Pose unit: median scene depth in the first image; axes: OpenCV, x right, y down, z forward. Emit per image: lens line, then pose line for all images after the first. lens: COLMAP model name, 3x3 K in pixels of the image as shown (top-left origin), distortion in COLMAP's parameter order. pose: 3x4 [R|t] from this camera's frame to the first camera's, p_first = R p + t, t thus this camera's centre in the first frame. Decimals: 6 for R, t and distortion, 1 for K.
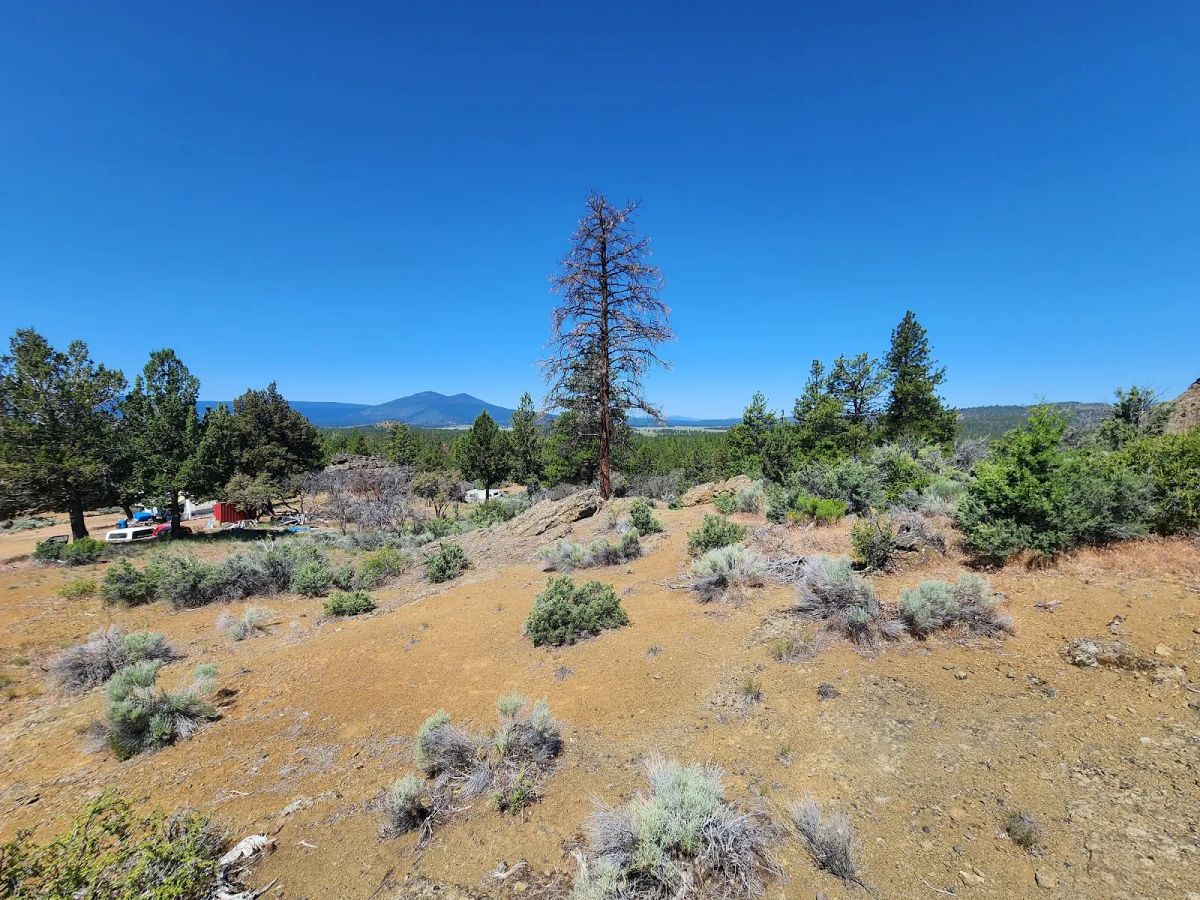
lens RADIAL K [[492.5, 0, 596.2], [0, 492.5, 451.6], [0, 0, 1]] dist [-0.001638, 0.000891]
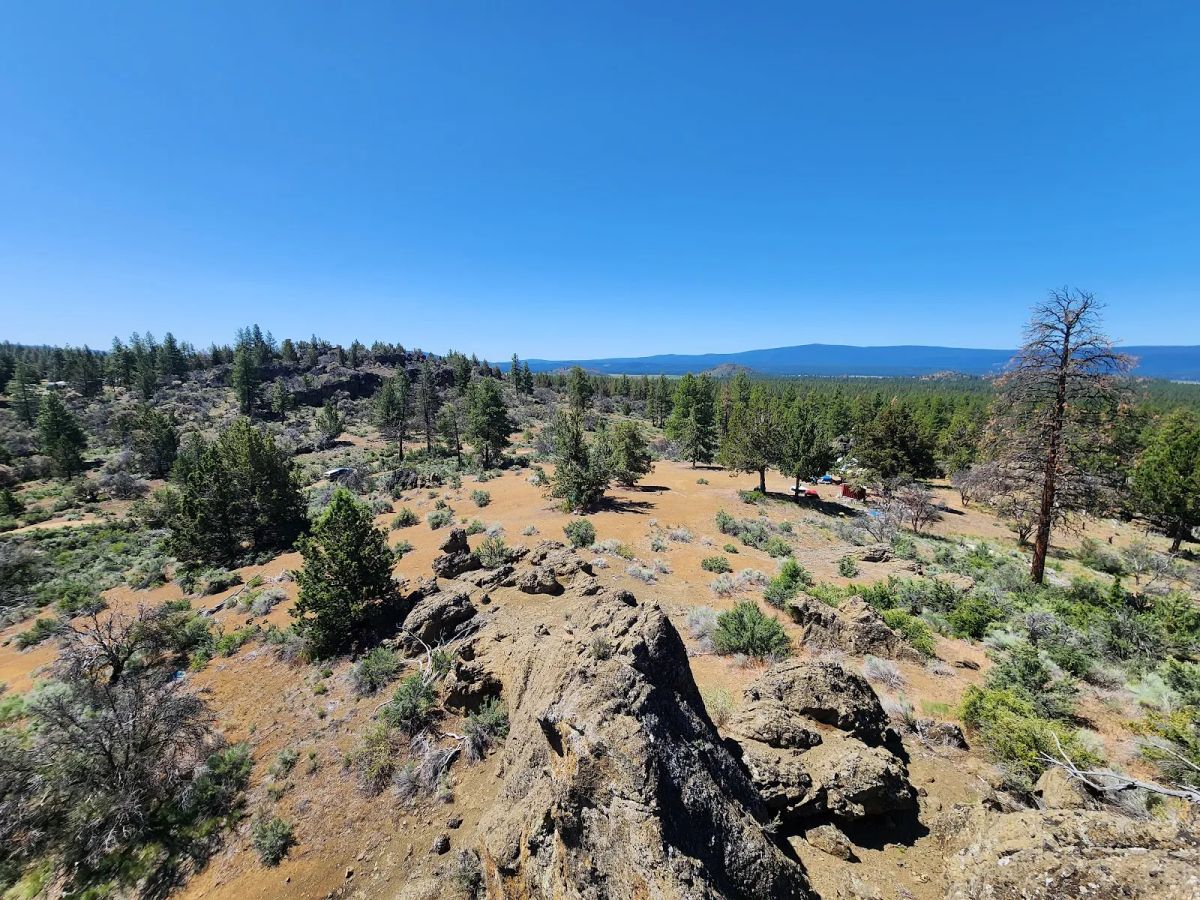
lens RADIAL K [[492.5, 0, 593.7], [0, 492.5, 451.8], [0, 0, 1]] dist [-0.001638, 0.000891]
pose [[0.191165, 0.169822, -0.966756, 0.507237], [-0.069845, 0.984776, 0.159177, -0.162355], [0.979070, 0.037094, 0.200116, -0.096896]]
